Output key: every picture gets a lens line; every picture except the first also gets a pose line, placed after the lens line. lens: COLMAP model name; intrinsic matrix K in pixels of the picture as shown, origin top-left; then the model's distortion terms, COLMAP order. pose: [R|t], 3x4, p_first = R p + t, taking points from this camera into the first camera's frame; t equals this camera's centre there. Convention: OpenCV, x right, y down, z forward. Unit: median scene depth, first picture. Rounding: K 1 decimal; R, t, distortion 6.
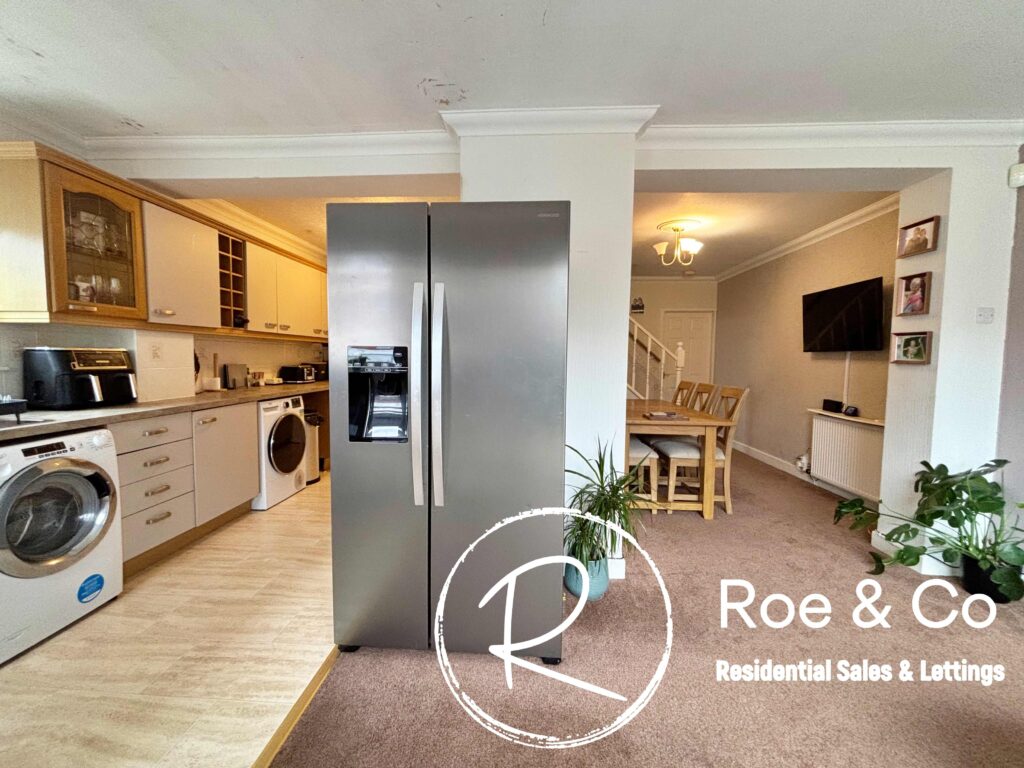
lens RADIAL K [[417.7, 0, 514.1], [0, 417.7, 385.0], [0, 0, 1]] dist [-0.000761, -0.000486]
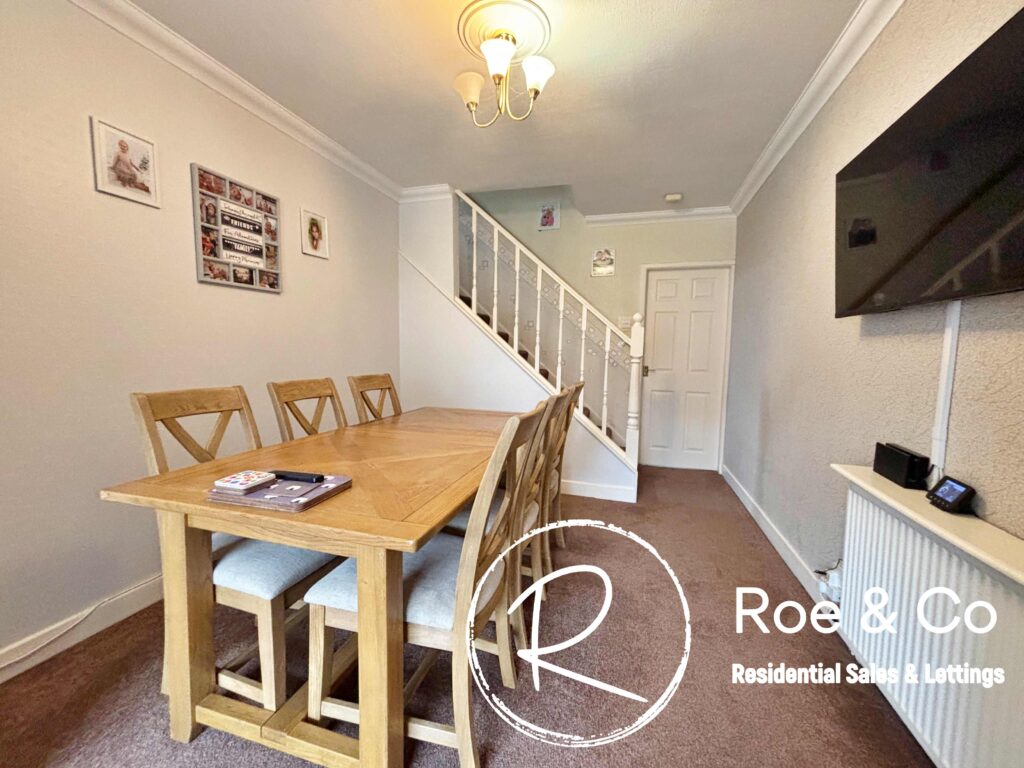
lens RADIAL K [[417.7, 0, 513.5], [0, 417.7, 381.9], [0, 0, 1]] dist [-0.000761, -0.000486]
pose [[0.974943, 0.025577, -0.220981, 0.841572], [-0.024162, 0.999667, 0.009103, -0.023975], [0.221140, -0.003535, 0.975236, 0.948402]]
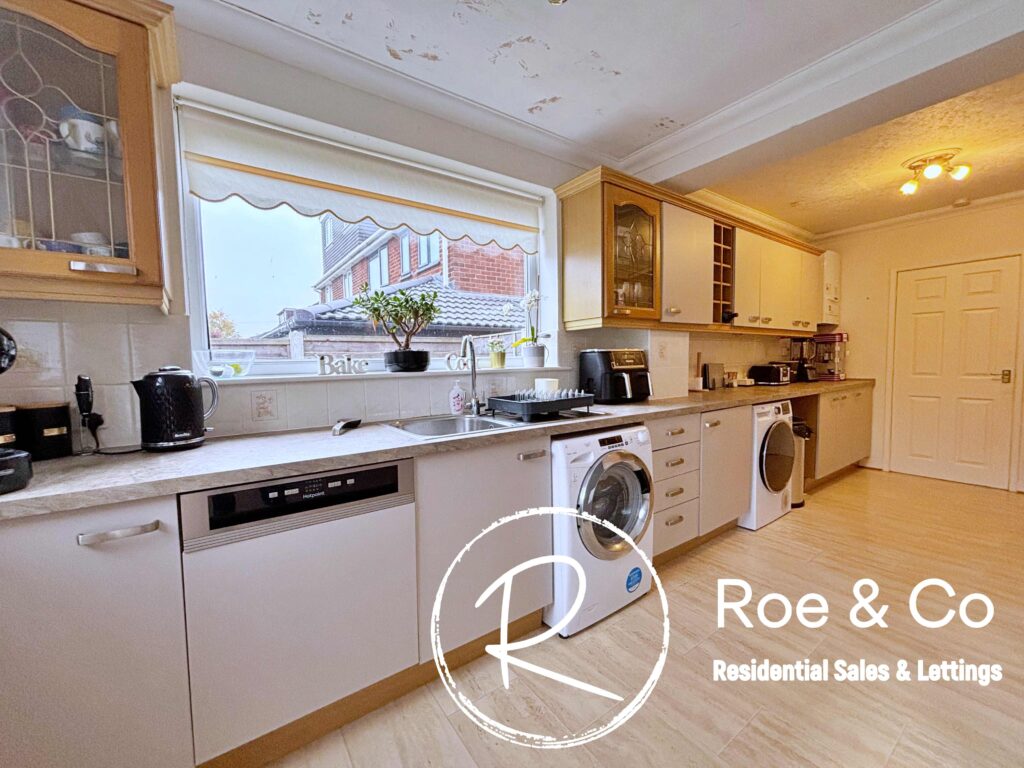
lens RADIAL K [[417.7, 0, 520.8], [0, 417.7, 383.5], [0, 0, 1]] dist [-0.000761, -0.000486]
pose [[0.636615, 0.016201, -0.771012, -0.321130], [-0.024180, 0.999707, 0.001042, 0.007473], [0.770803, 0.017980, 0.636820, 0.094997]]
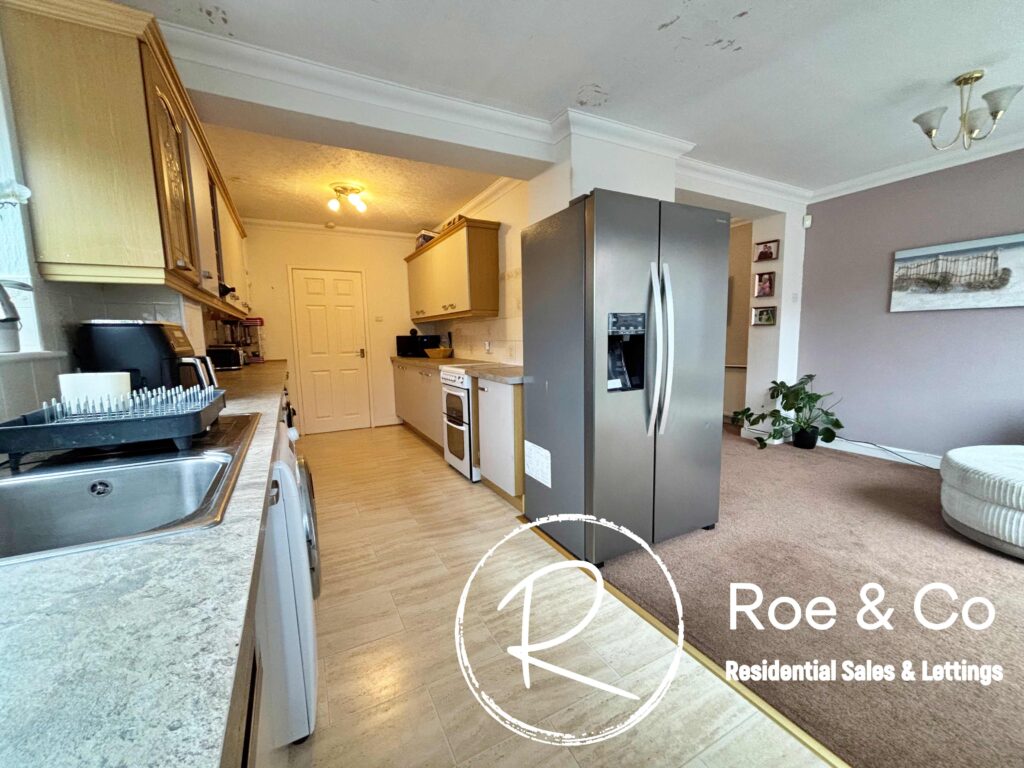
lens RADIAL K [[417.7, 0, 493.9], [0, 417.7, 384.6], [0, 0, 1]] dist [-0.000761, -0.000486]
pose [[0.856928, -0.088188, 0.507836, -0.856921], [0.063420, 0.995808, 0.065911, 0.007353], [-0.511520, -0.024274, 0.858929, 0.089057]]
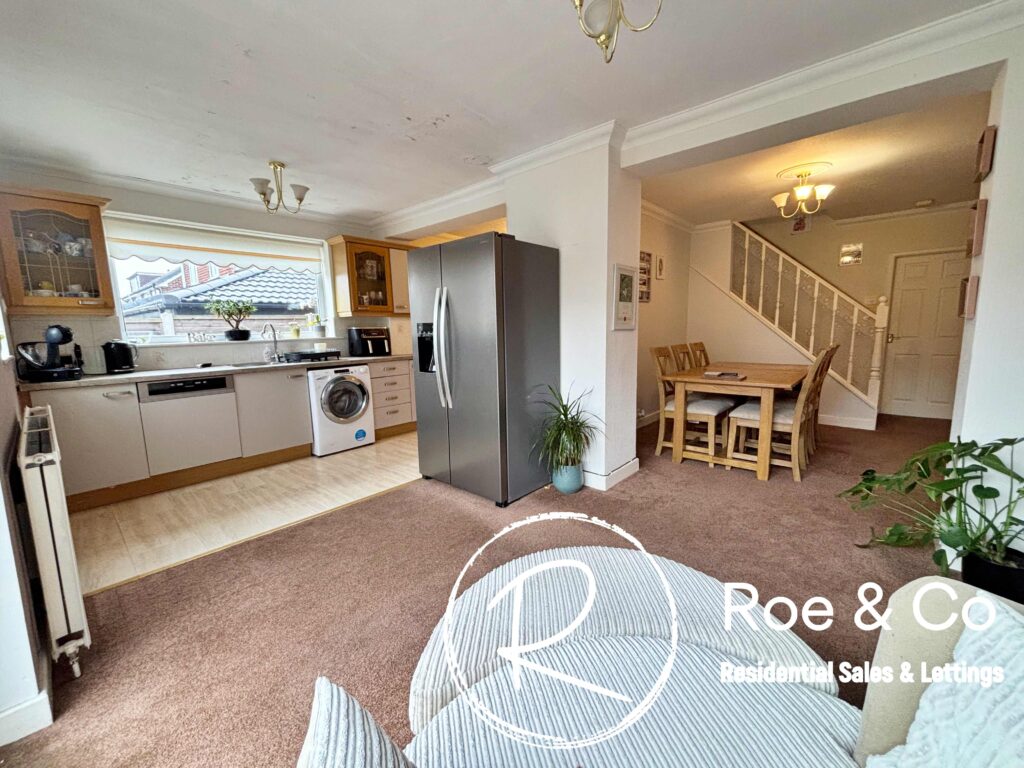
lens RADIAL K [[417.7, 0, 519.4], [0, 417.7, 386.5], [0, 0, 1]] dist [-0.000761, -0.000486]
pose [[0.791075, 0.057685, -0.608993, 0.800686], [-0.009502, 0.996583, 0.082055, 0.025613], [0.611645, -0.059125, 0.788920, -0.185480]]
